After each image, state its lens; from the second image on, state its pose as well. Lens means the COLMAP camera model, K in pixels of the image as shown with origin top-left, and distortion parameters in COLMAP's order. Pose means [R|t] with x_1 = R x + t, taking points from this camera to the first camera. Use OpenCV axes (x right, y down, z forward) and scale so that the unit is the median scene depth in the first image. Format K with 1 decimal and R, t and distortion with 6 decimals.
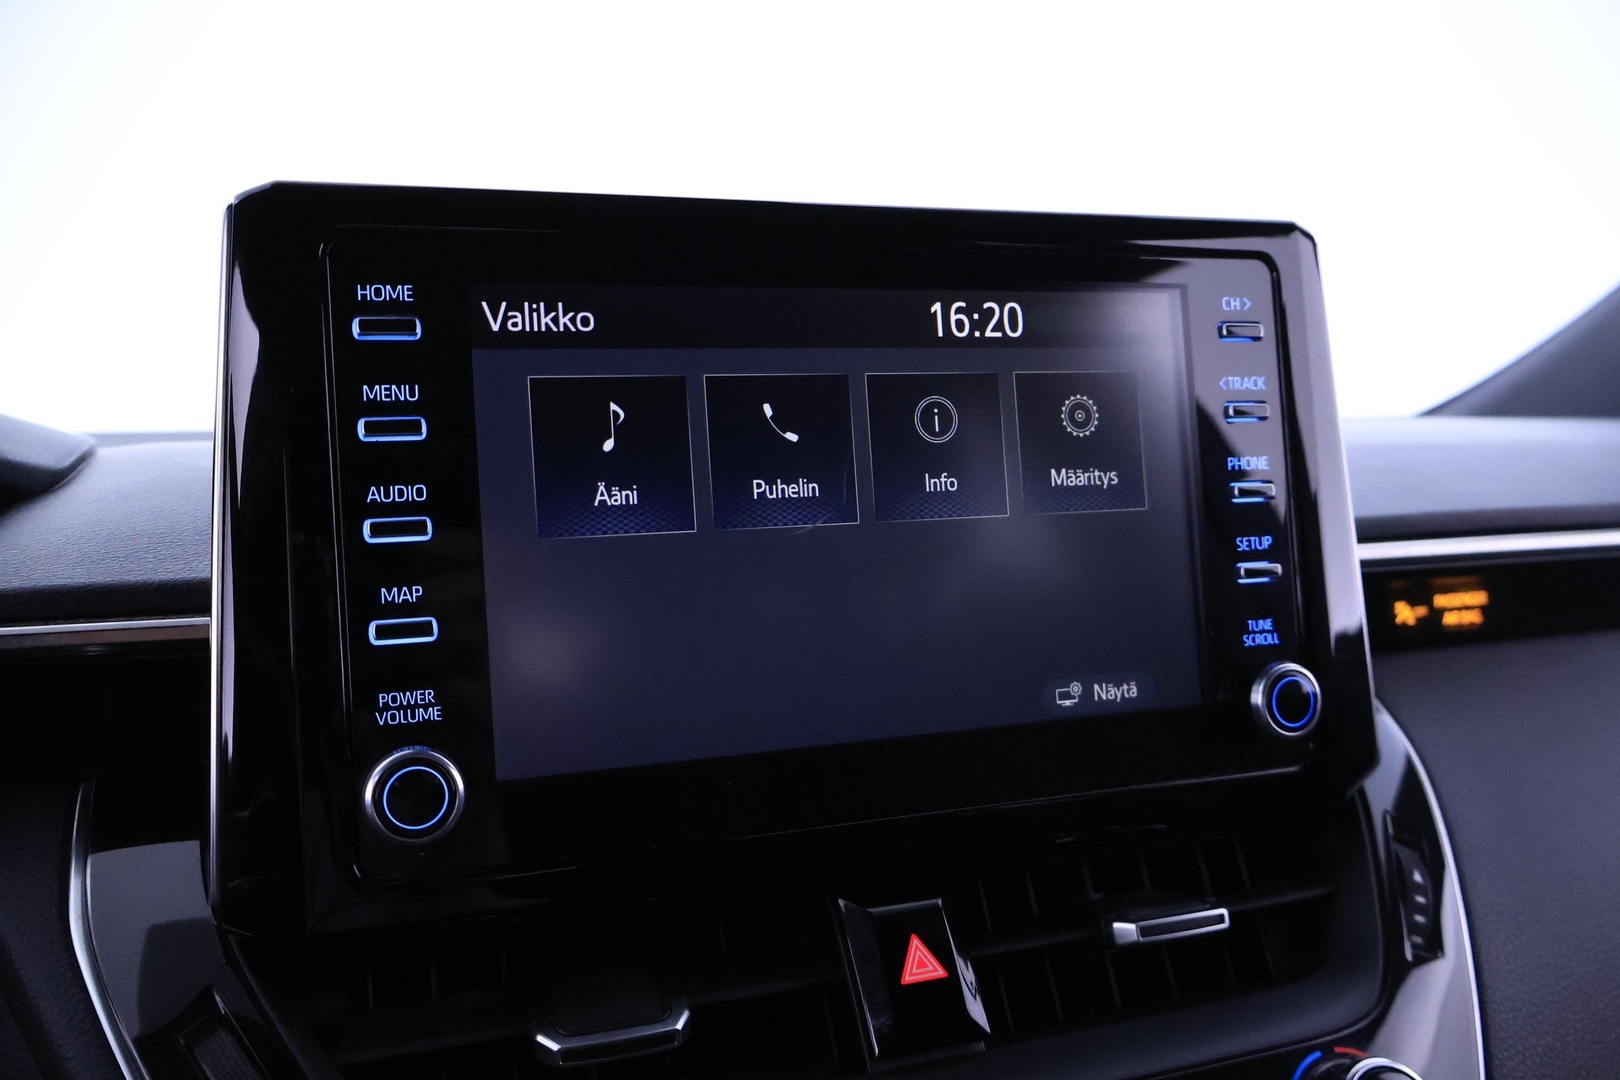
lens RADIAL K [[1322.0, 0, 816.3], [0, 1322.0, 543.9], [0, 0, 1]] dist [0.057850, -0.006218]
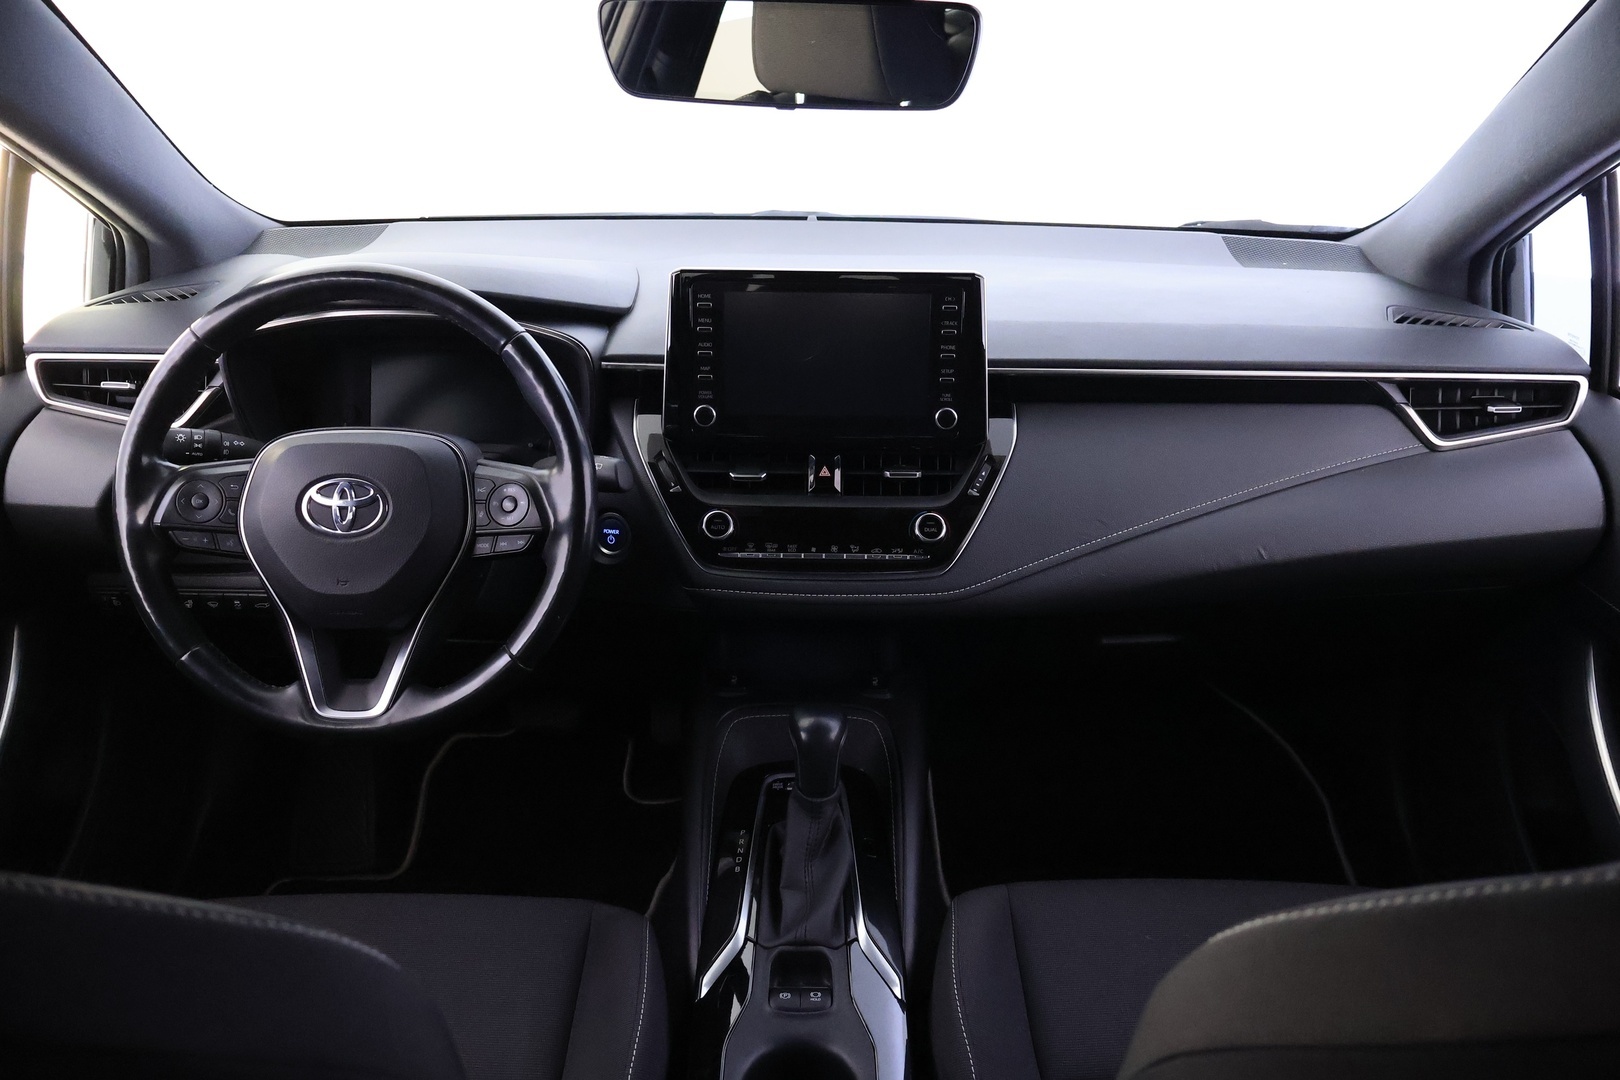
lens RADIAL K [[1322.0, 0, 805.5], [0, 1322.0, 539.3], [0, 0, 1]] dist [0.057850, -0.006218]
pose [[0.945044, 0.166884, -0.281145, 1.155346], [-0.068953, 0.942310, 0.327564, -0.775993], [0.319591, -0.290176, 0.902031, -2.608210]]
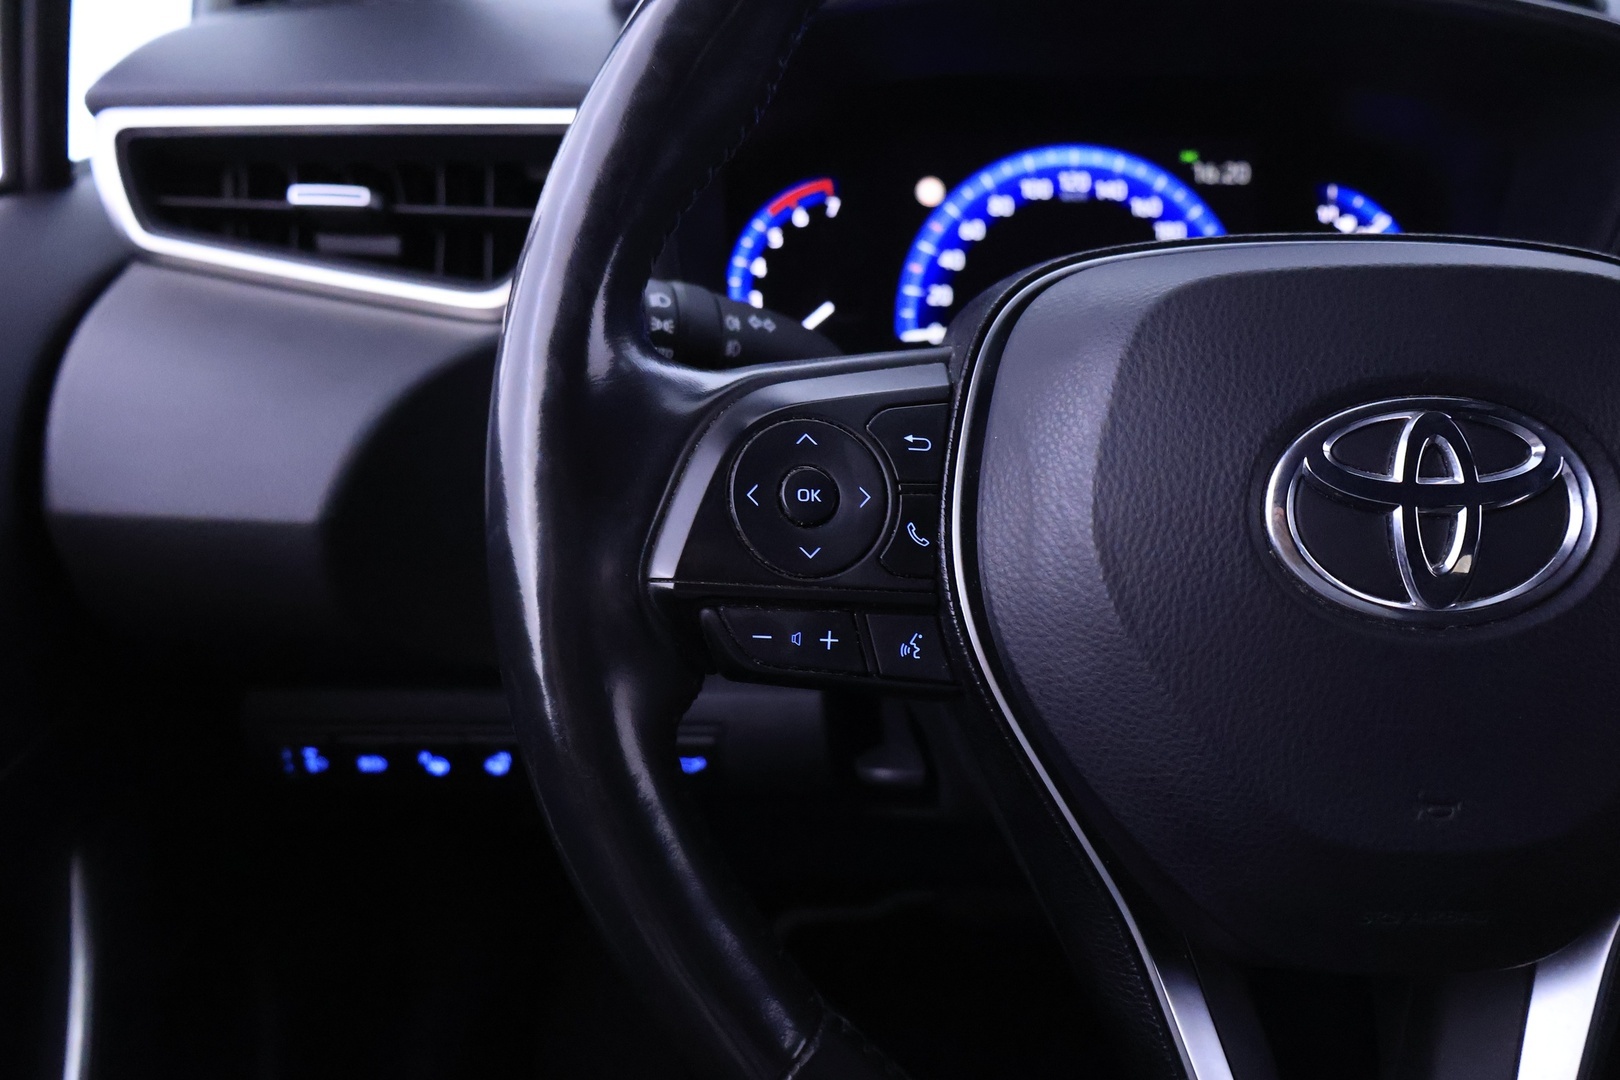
lens RADIAL K [[1322.0, 0, 804.8], [0, 1322.0, 538.4], [0, 0, 1]] dist [0.057850, -0.006218]
pose [[0.956568, 0.151843, -0.248839, -1.016434], [-0.065138, 0.943379, 0.325259, 0.071812], [0.284137, -0.294924, 0.912297, -0.872249]]
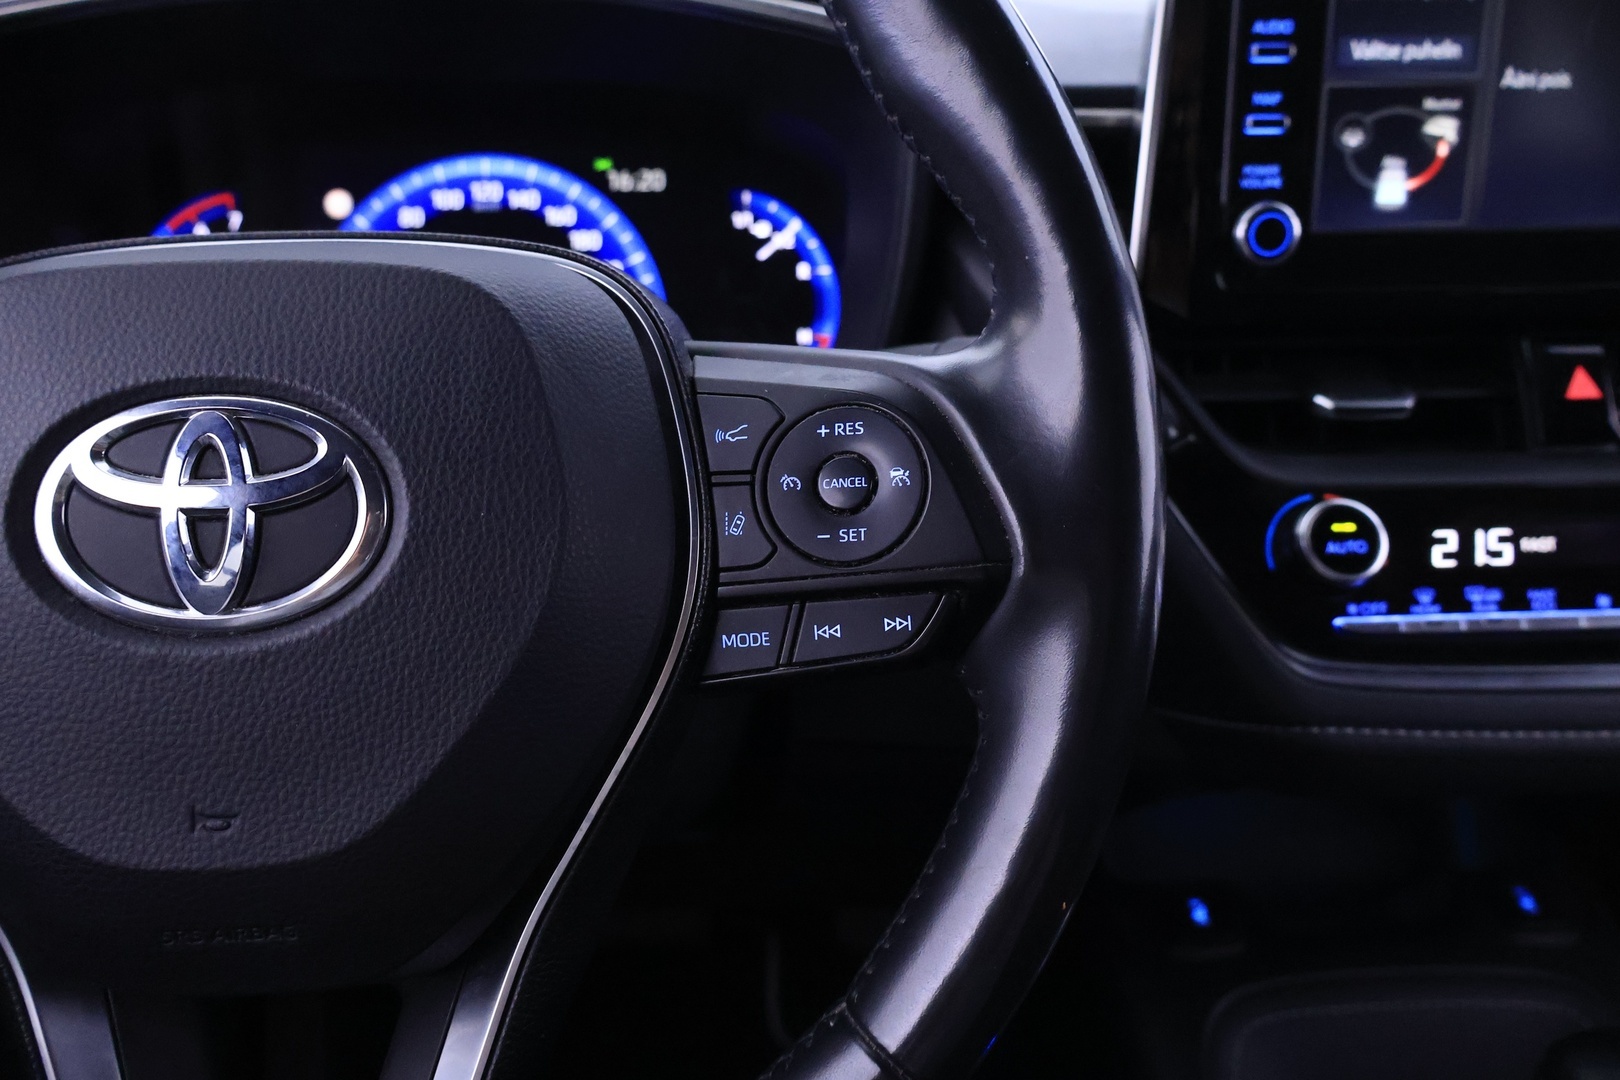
lens RADIAL K [[1322.0, 0, 824.3], [0, 1322.0, 546.3], [0, 0, 1]] dist [0.057850, -0.006218]
pose [[0.951259, 0.128703, -0.280255, -0.270685], [-0.035392, 0.948310, 0.315366, 0.052708], [0.306357, -0.290075, 0.906643, -0.616994]]
